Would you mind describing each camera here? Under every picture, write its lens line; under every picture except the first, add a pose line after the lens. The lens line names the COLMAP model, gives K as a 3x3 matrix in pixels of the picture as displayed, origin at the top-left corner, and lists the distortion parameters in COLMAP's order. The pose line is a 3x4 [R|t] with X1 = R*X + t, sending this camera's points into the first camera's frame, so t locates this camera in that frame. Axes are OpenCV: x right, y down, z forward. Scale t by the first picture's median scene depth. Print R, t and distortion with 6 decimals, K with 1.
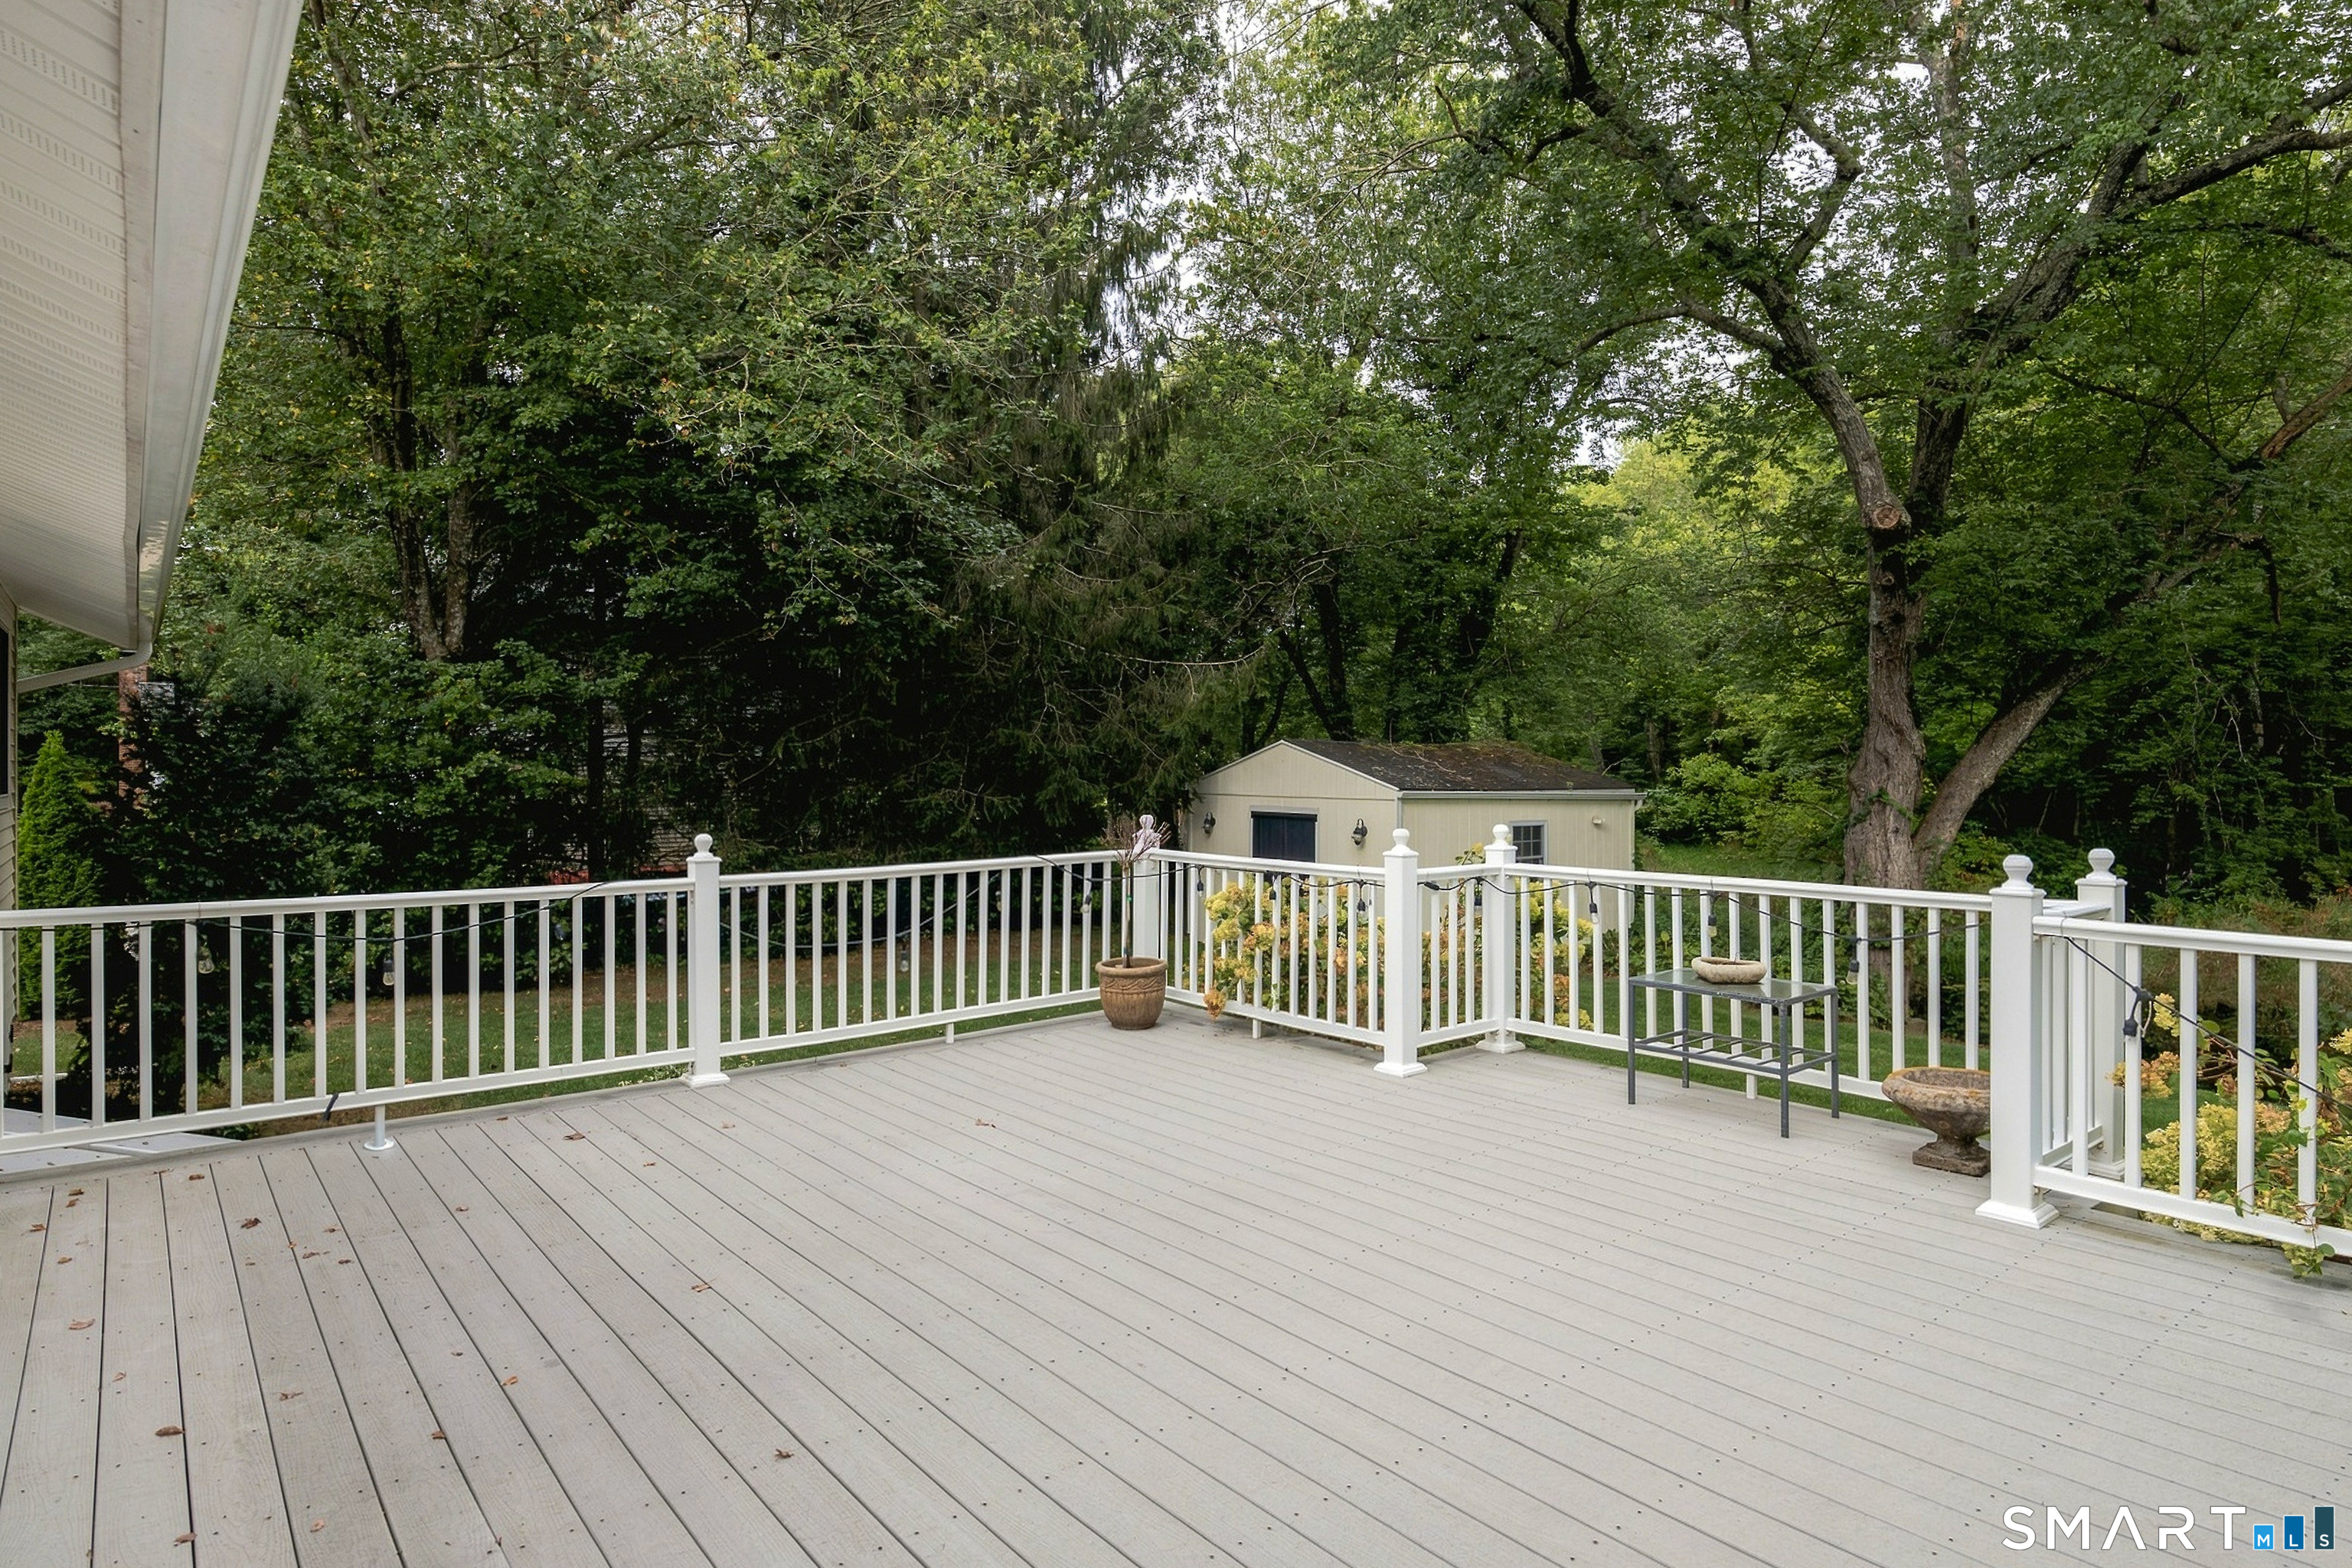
lens RADIAL K [[1327.9, 0, 1176.0], [0, 1327.9, 784.0], [0, 0, 1]] dist [-0.002006, 0.001276]
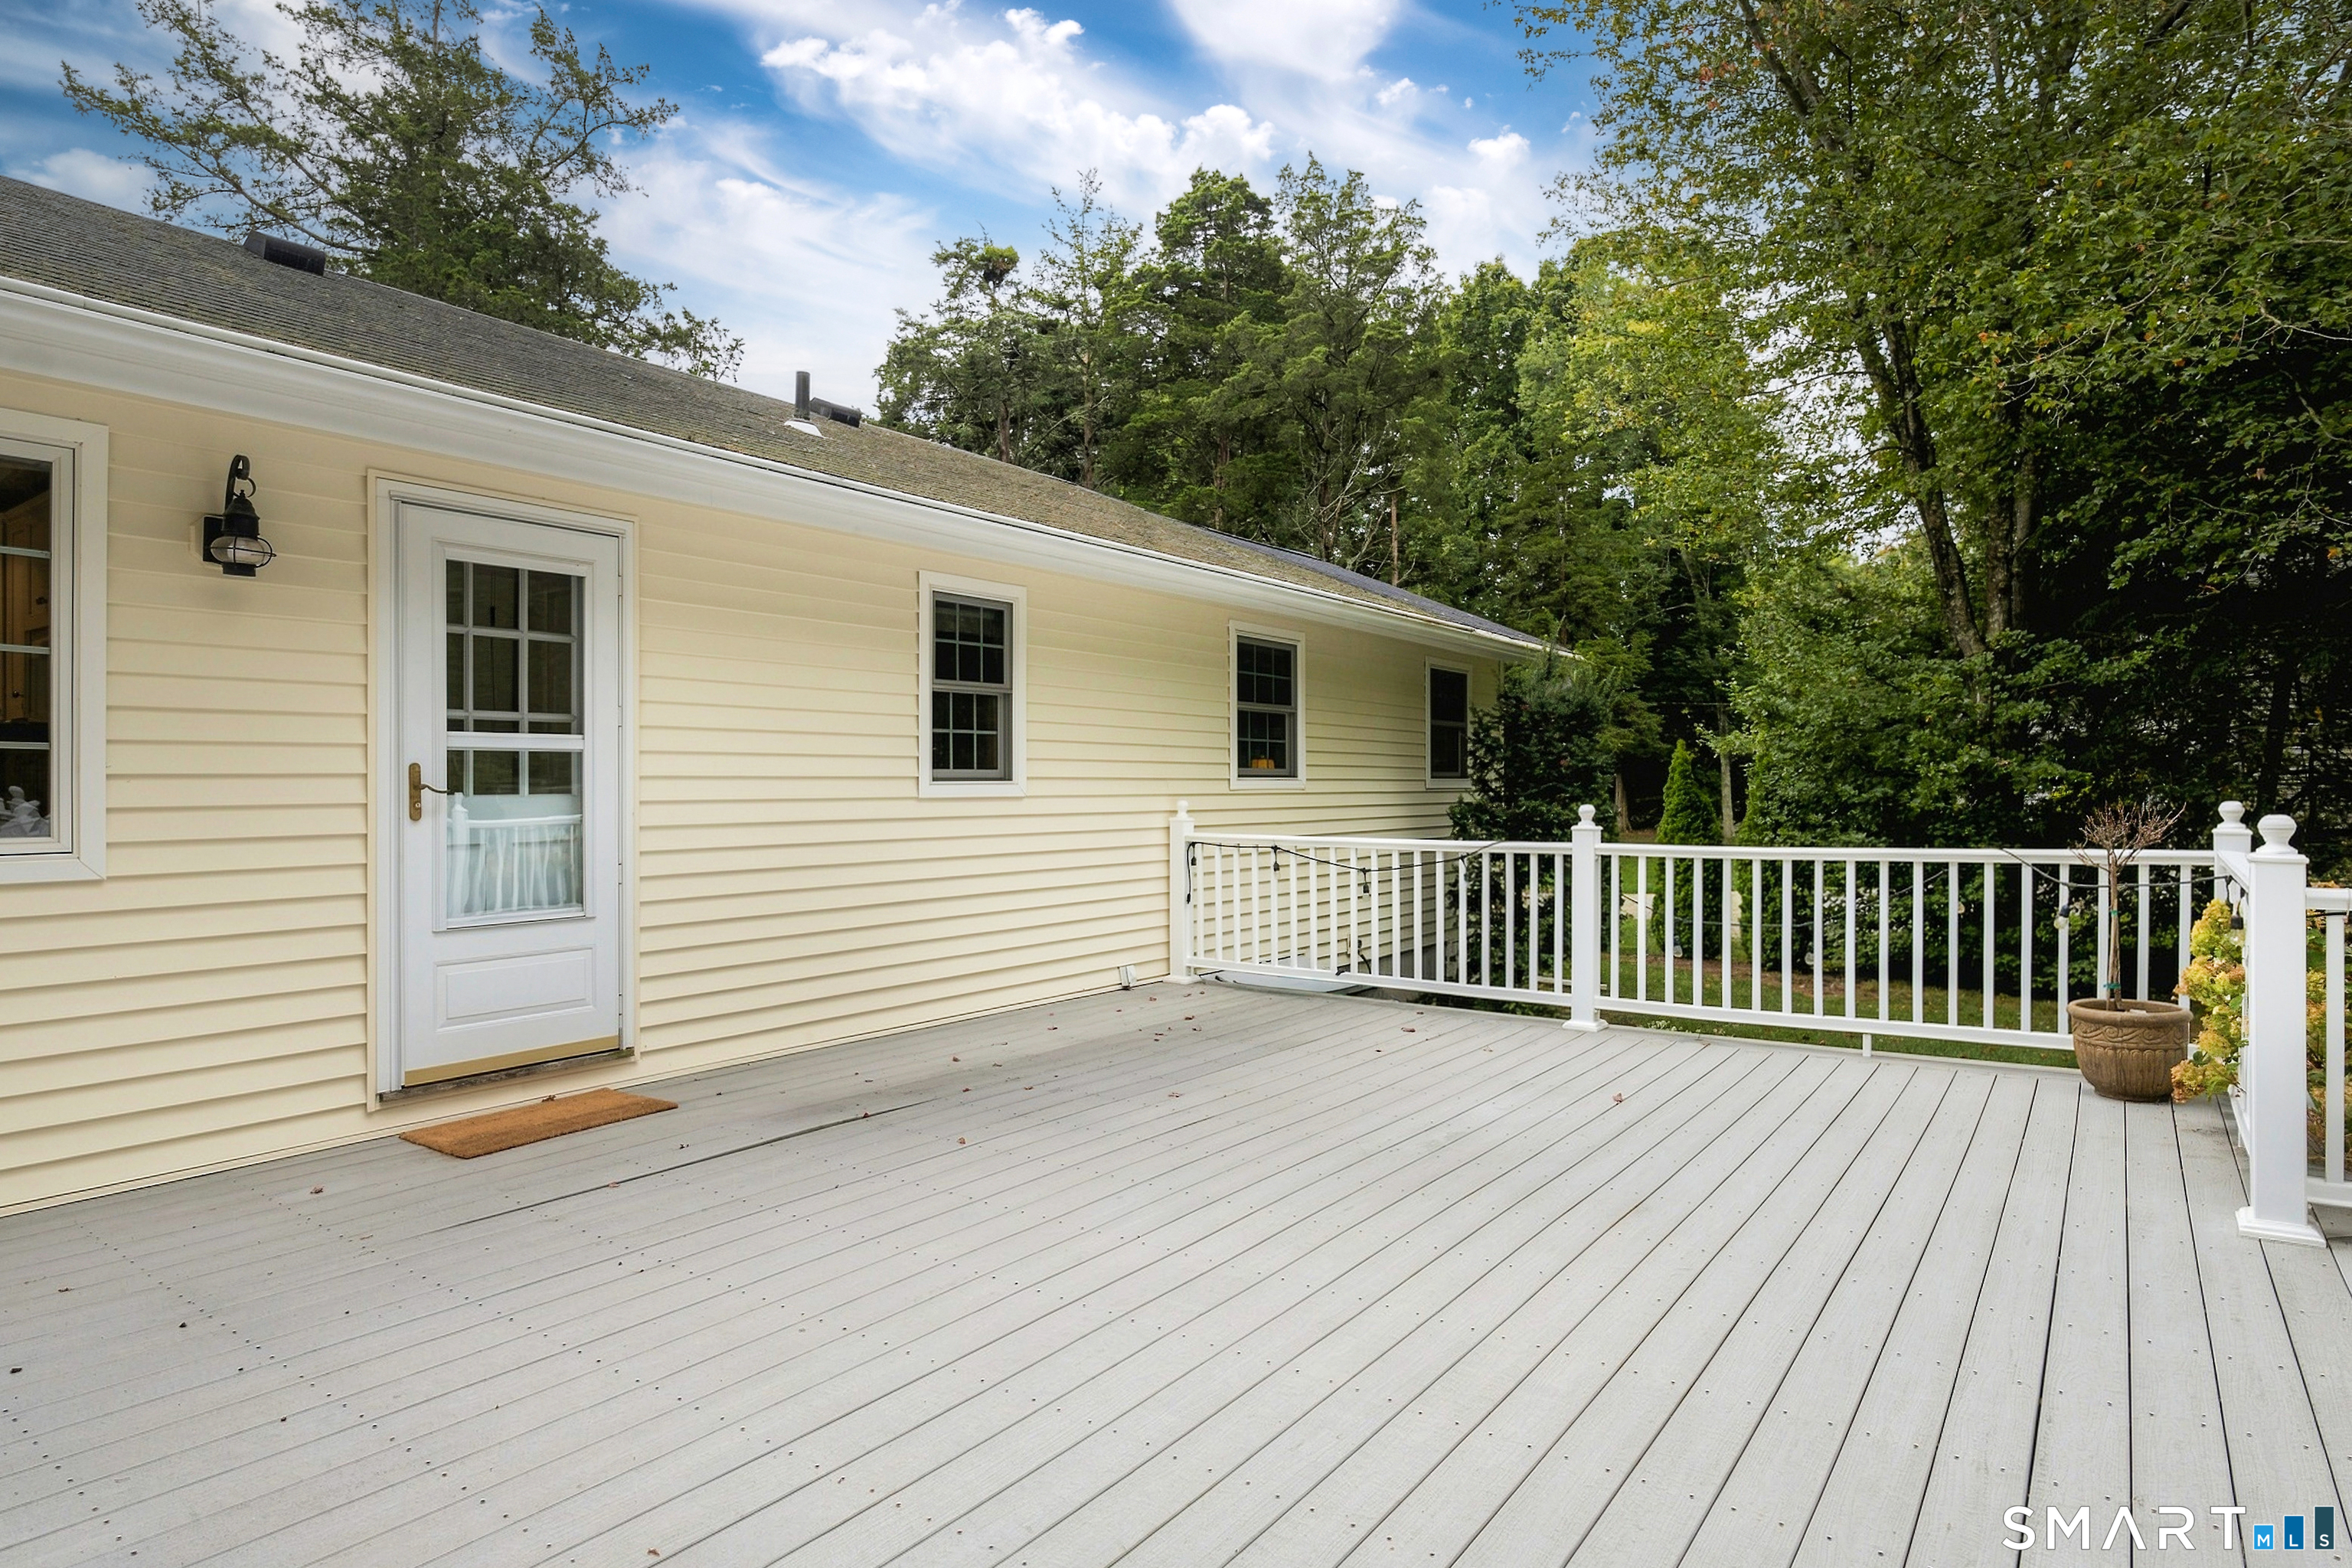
lens RADIAL K [[1327.9, 0, 1176.0], [0, 1327.9, 784.0], [0, 0, 1]] dist [-0.002006, 0.001276]
pose [[0.256608, 0.005075, -0.966502, 0.639213], [-0.014781, 0.999890, 0.001326, 0.024075], [0.966403, 0.013946, 0.256654, 0.384715]]
